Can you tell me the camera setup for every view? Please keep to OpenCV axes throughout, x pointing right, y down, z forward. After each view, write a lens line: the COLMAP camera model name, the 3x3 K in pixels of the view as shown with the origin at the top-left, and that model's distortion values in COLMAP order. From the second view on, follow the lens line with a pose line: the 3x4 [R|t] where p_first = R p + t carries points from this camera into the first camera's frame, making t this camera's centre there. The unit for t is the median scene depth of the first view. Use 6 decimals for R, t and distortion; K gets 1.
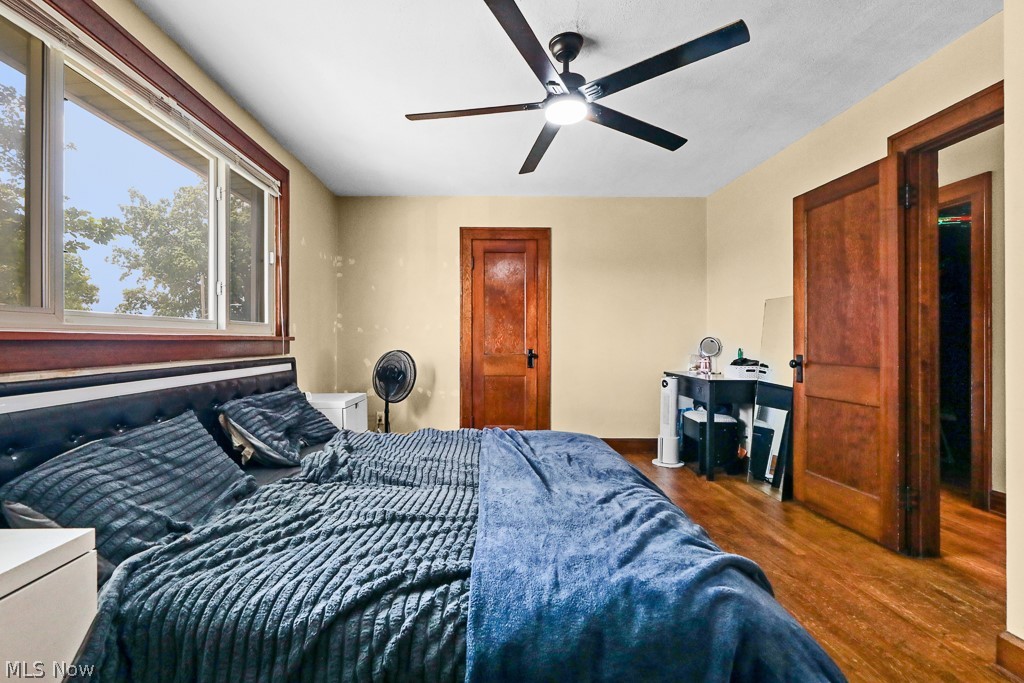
lens RADIAL K [[461.2, 0, 499.2], [0, 461.2, 343.4], [0, 0, 1]] dist [-0.009910, -0.000163]
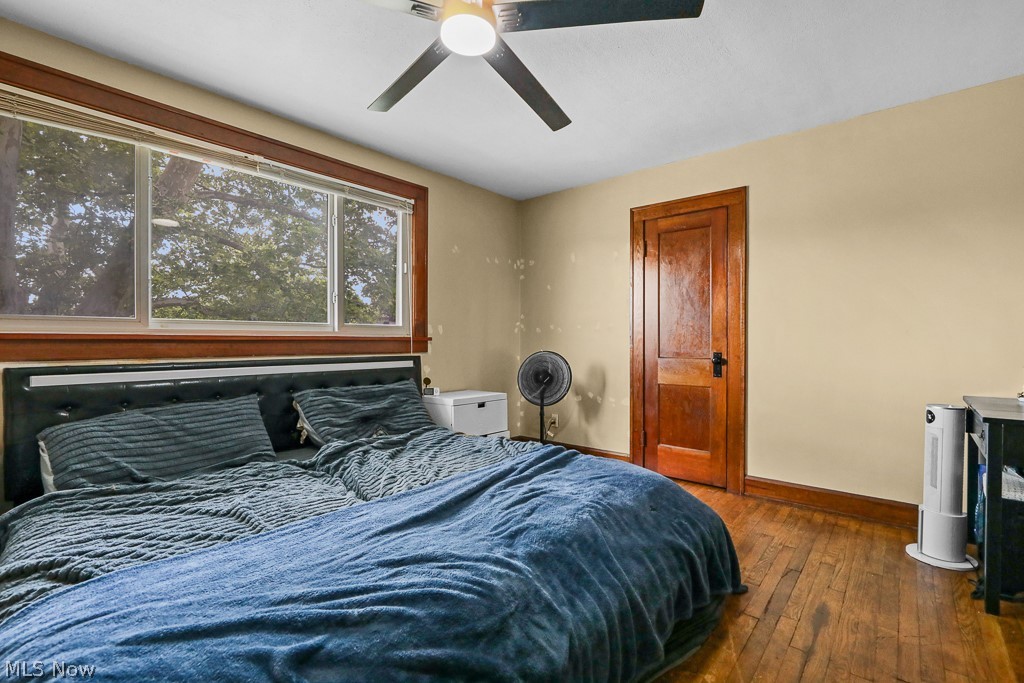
lens RADIAL K [[461.2, 0, 523.6], [0, 461.2, 342.9], [0, 0, 1]] dist [-0.009910, -0.000163]
pose [[0.760253, 0.003704, -0.649617, 0.442544], [-0.005842, 0.999982, -0.001136, -0.000716], [0.649601, 0.004659, 0.760261, 0.305365]]
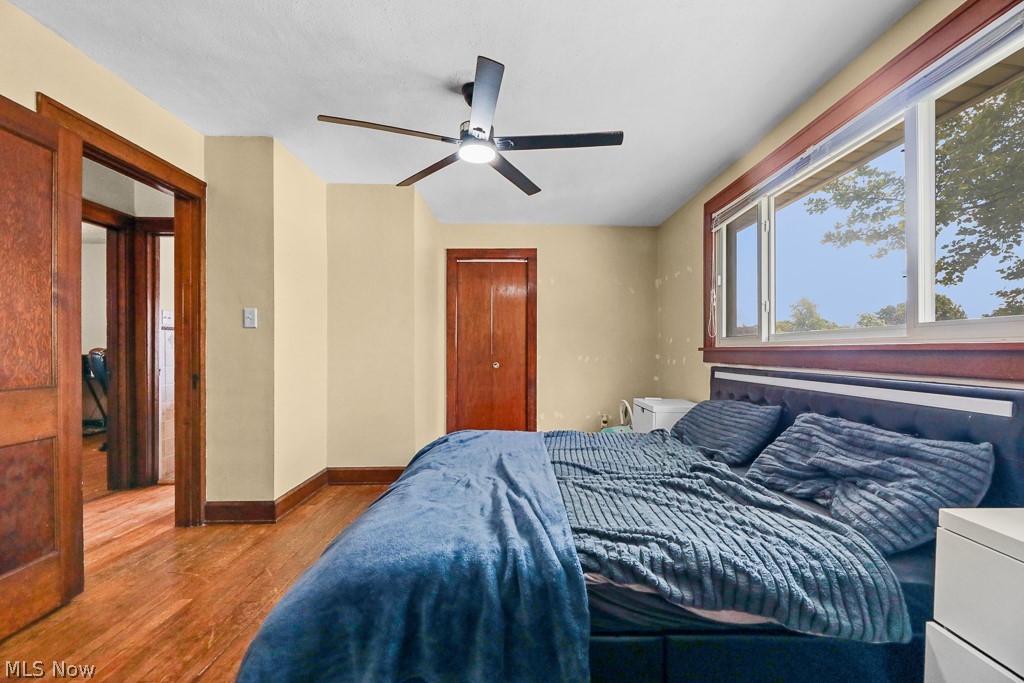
lens RADIAL K [[422.3, 0, 524.4], [0, 422.3, 352.1], [0, 0, 1]] dist [-0.006082, -0.001046]
pose [[-0.999992, 0.001397, -0.003843, 0.019206], [0.001361, 0.999956, 0.009286, -0.008532], [0.003855, 0.009281, -0.999949, 1.292943]]
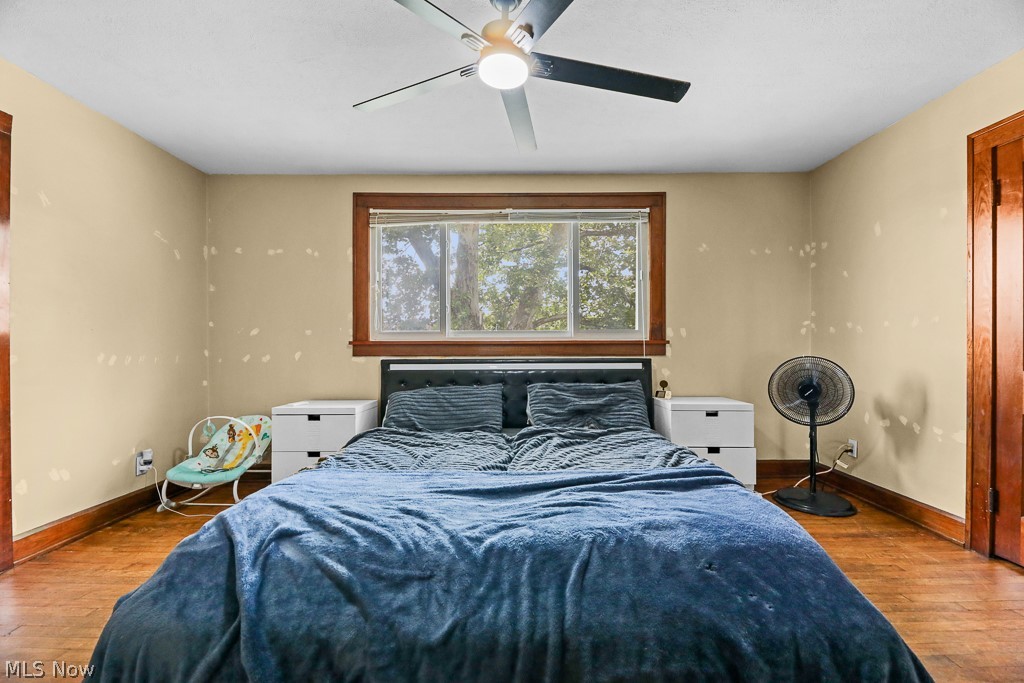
lens RADIAL K [[422.3, 0, 515.3], [0, 422.3, 350.0], [0, 0, 1]] dist [-0.006082, -0.001046]
pose [[-0.011669, 0.013268, -0.999844, 0.577601], [-0.003814, 0.999904, 0.013314, -0.003603], [0.999925, 0.003969, -0.011617, 0.646679]]
